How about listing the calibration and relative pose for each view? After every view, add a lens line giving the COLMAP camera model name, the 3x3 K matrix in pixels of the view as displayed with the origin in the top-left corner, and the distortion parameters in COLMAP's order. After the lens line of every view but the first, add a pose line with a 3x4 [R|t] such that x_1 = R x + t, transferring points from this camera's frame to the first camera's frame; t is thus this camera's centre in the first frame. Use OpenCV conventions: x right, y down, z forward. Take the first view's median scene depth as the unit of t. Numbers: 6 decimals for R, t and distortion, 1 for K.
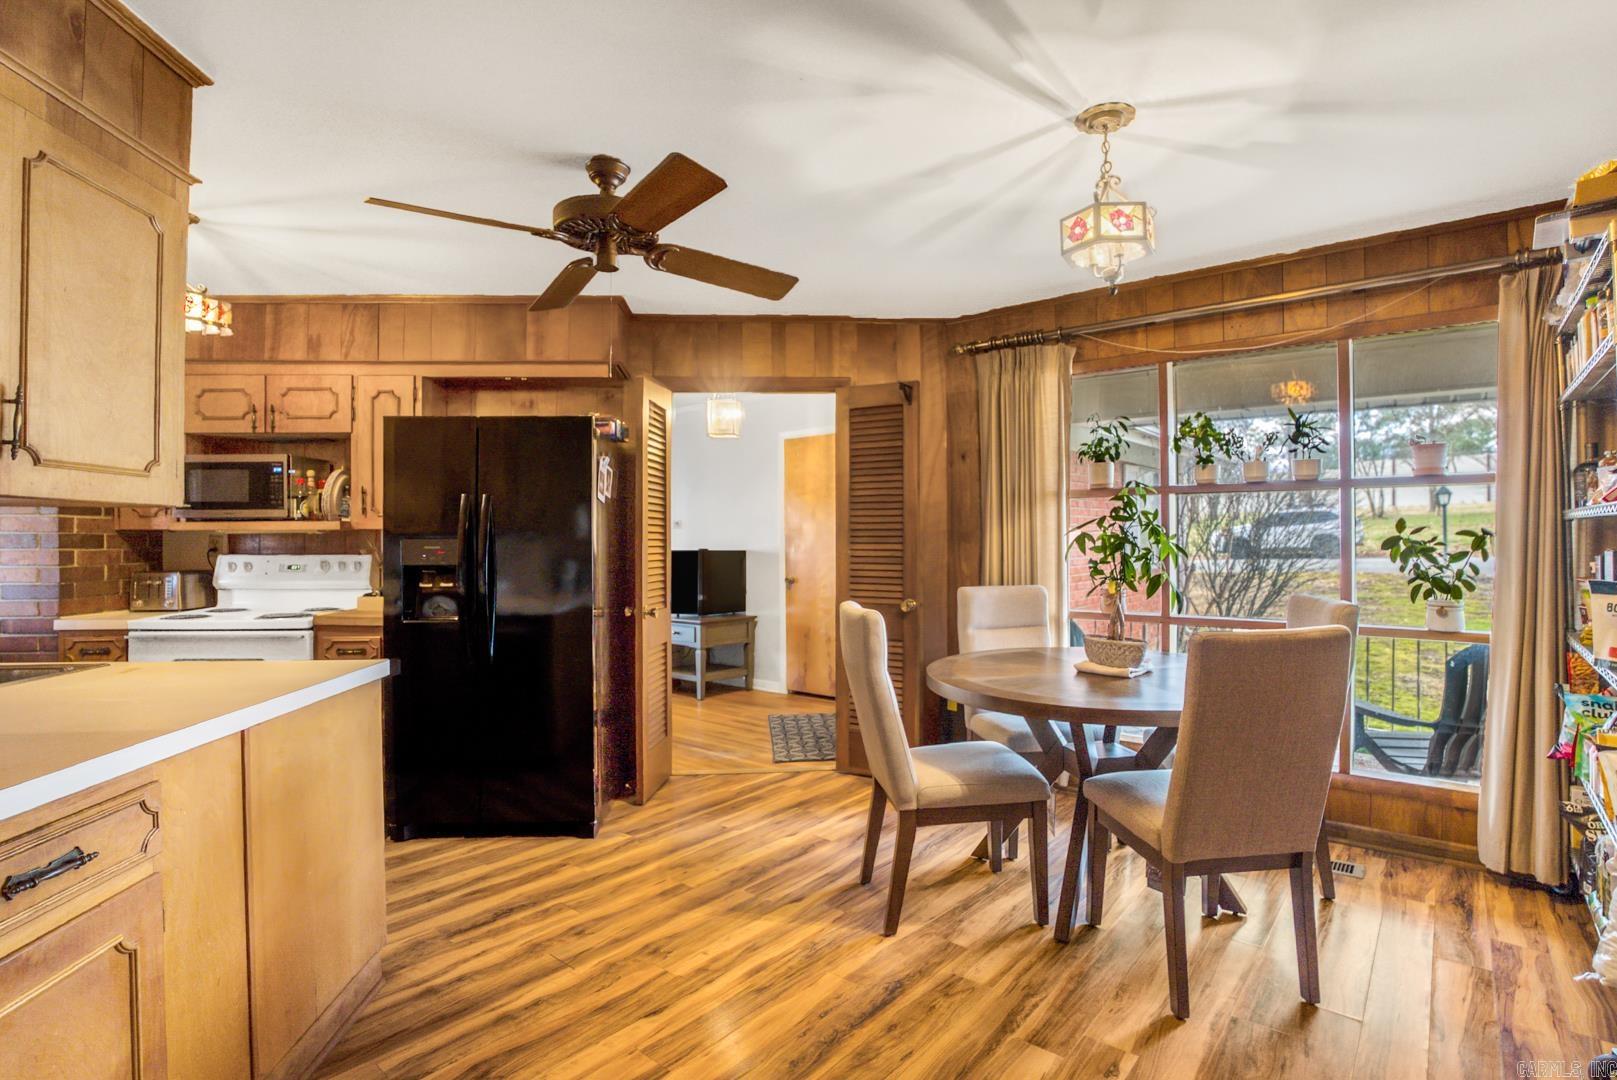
lens RADIAL K [[763.0, 0, 837.9], [0, 763.0, 533.8], [0, 0, 1]] dist [-0.061555, 0.021483]
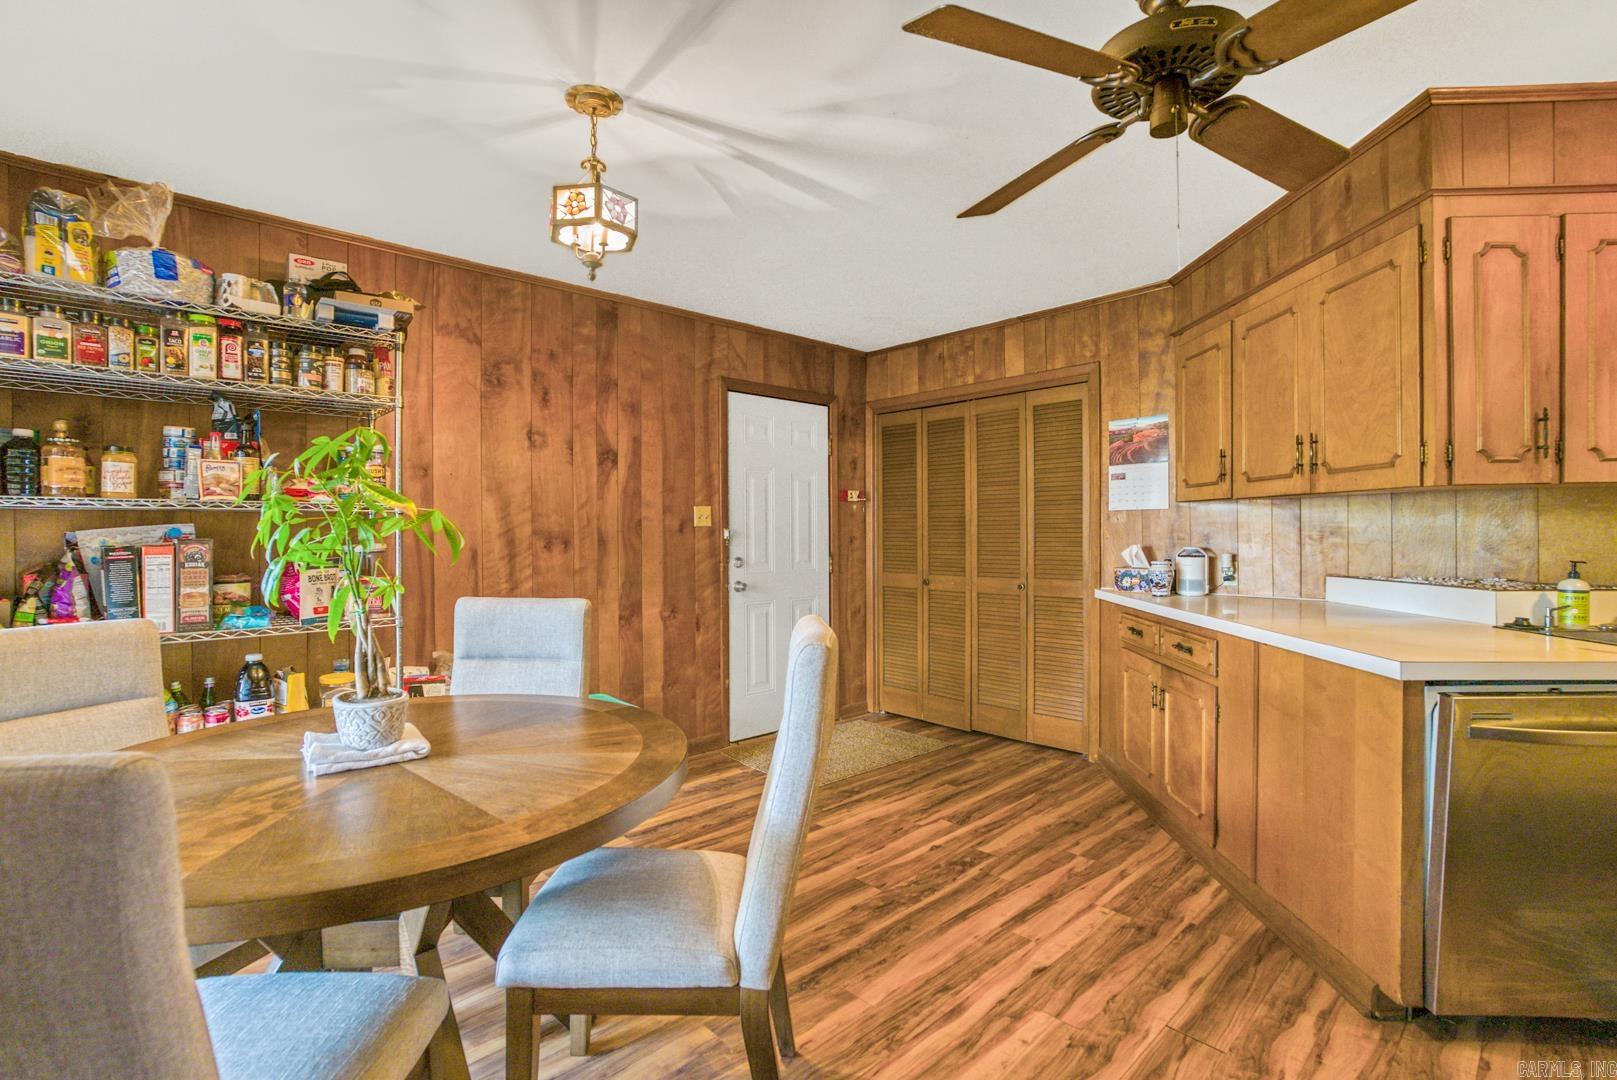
lens RADIAL K [[763.0, 0, 837.9], [0, 763.0, 533.8], [0, 0, 1]] dist [-0.061555, 0.021483]
pose [[-0.993599, 0.002863, 0.112927, -0.087805], [0.002482, 0.999991, -0.003507, 0.019542], [-0.112936, -0.003205, -0.993597, 2.288095]]
